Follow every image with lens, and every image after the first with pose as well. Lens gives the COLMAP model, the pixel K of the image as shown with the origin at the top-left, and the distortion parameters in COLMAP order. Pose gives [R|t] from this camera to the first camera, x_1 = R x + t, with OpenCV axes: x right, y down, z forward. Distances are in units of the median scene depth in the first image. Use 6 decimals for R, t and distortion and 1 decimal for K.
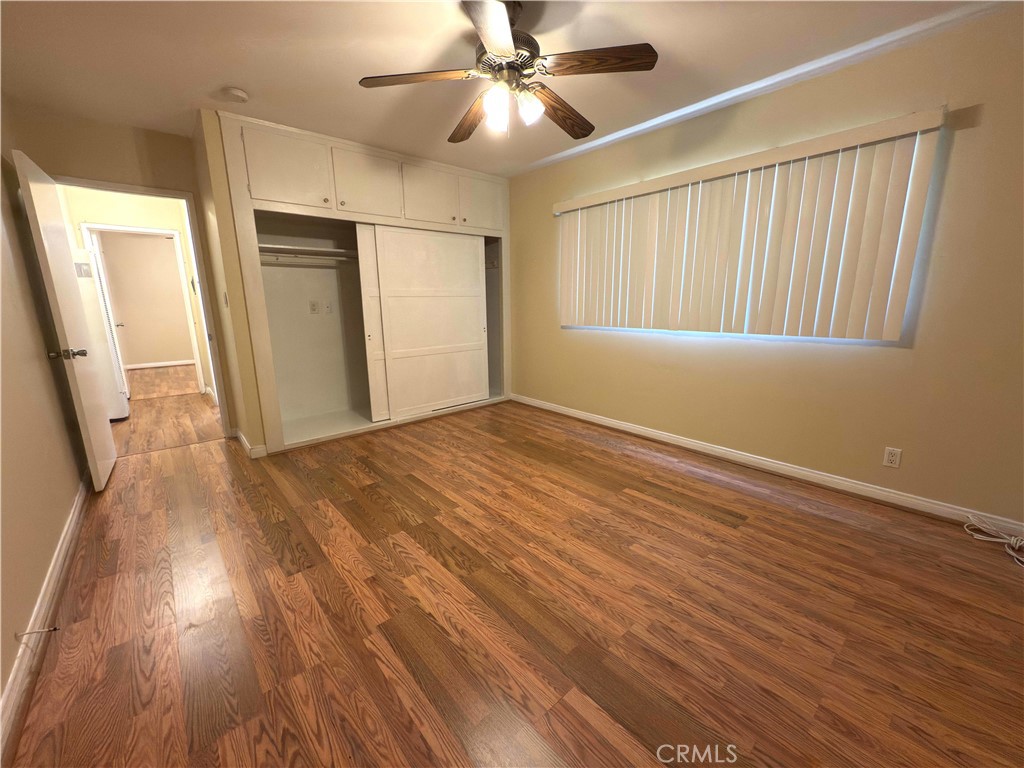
lens RADIAL K [[411.4, 0, 509.2], [0, 411.4, 382.3], [0, 0, 1]] dist [0.000603, 0.000485]
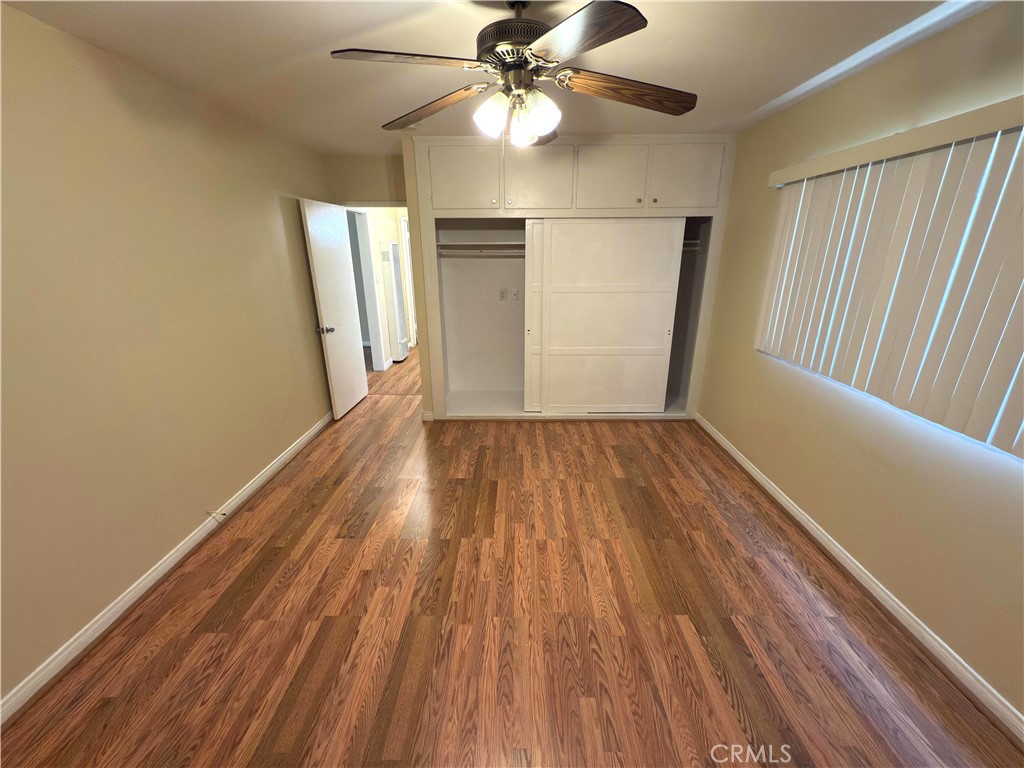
lens RADIAL K [[411.4, 0, 510.8], [0, 411.4, 382.4], [0, 0, 1]] dist [0.000603, 0.000485]
pose [[0.743916, 0.216135, -0.632357, 0.354326], [-0.134435, 0.975311, 0.175202, -0.188247], [0.654612, -0.045325, 0.754605, 0.227096]]
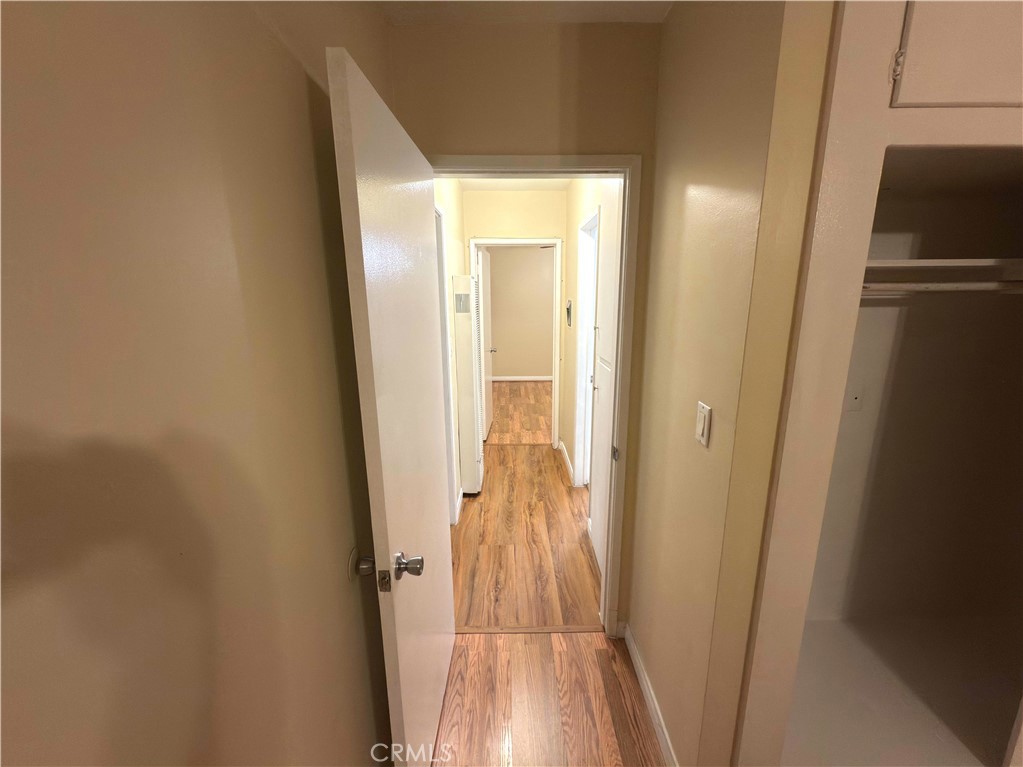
lens RADIAL K [[411.0, 0, 509.7], [0, 411.0, 389.7], [0, 0, 1]] dist [0.000603, 0.000485]
pose [[0.760364, 0.154913, -0.630752, -0.576748], [-0.135048, 0.987623, 0.079762, -0.229654], [0.635302, 0.024534, 0.771874, 0.588047]]
